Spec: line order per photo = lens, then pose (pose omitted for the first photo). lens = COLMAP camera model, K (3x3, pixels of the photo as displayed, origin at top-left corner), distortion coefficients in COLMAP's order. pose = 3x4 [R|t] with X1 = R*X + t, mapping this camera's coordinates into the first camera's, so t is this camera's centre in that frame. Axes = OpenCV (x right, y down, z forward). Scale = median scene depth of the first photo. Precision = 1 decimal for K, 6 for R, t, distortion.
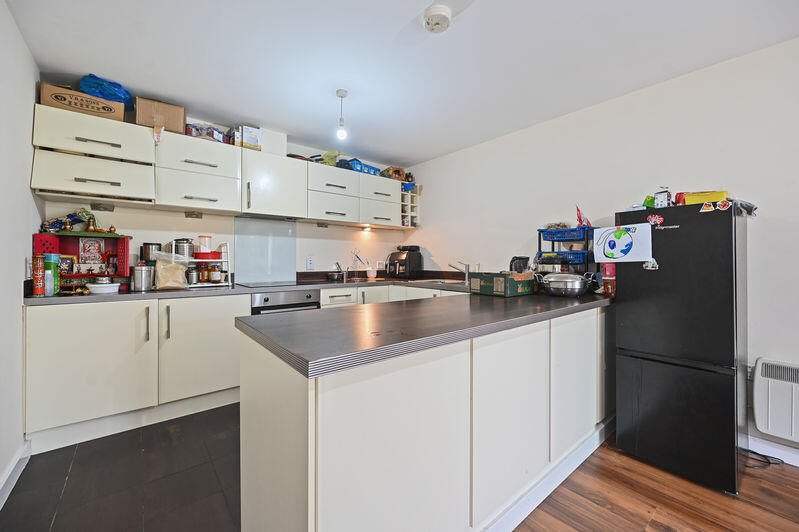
lens RADIAL K [[316.6, 0, 399.9], [0, 316.6, 261.8], [0, 0, 1]] dist [-0.000156, 0.000404]
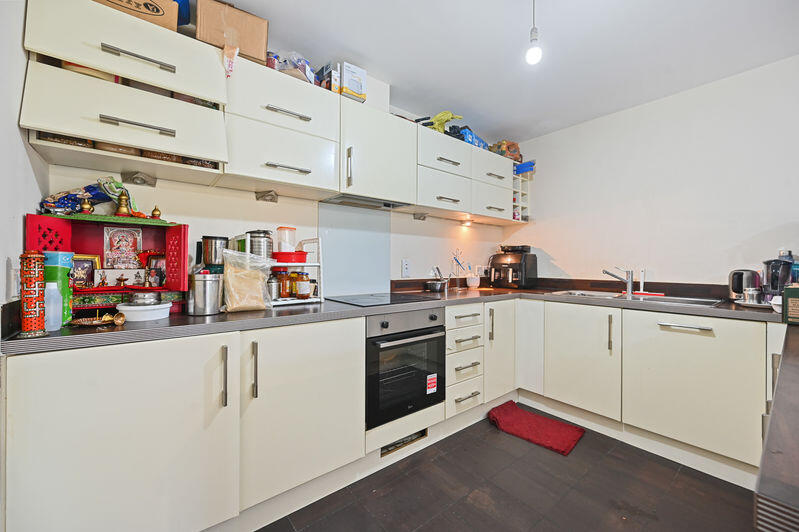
lens RADIAL K [[316.6, 0, 398.9], [0, 316.6, 265.4], [0, 0, 1]] dist [-0.000156, 0.000404]
pose [[0.999857, 0.002524, -0.016728, -0.386745], [-0.002534, 0.999997, -0.000626, -0.002087], [0.016727, 0.000668, 0.999860, 0.356528]]
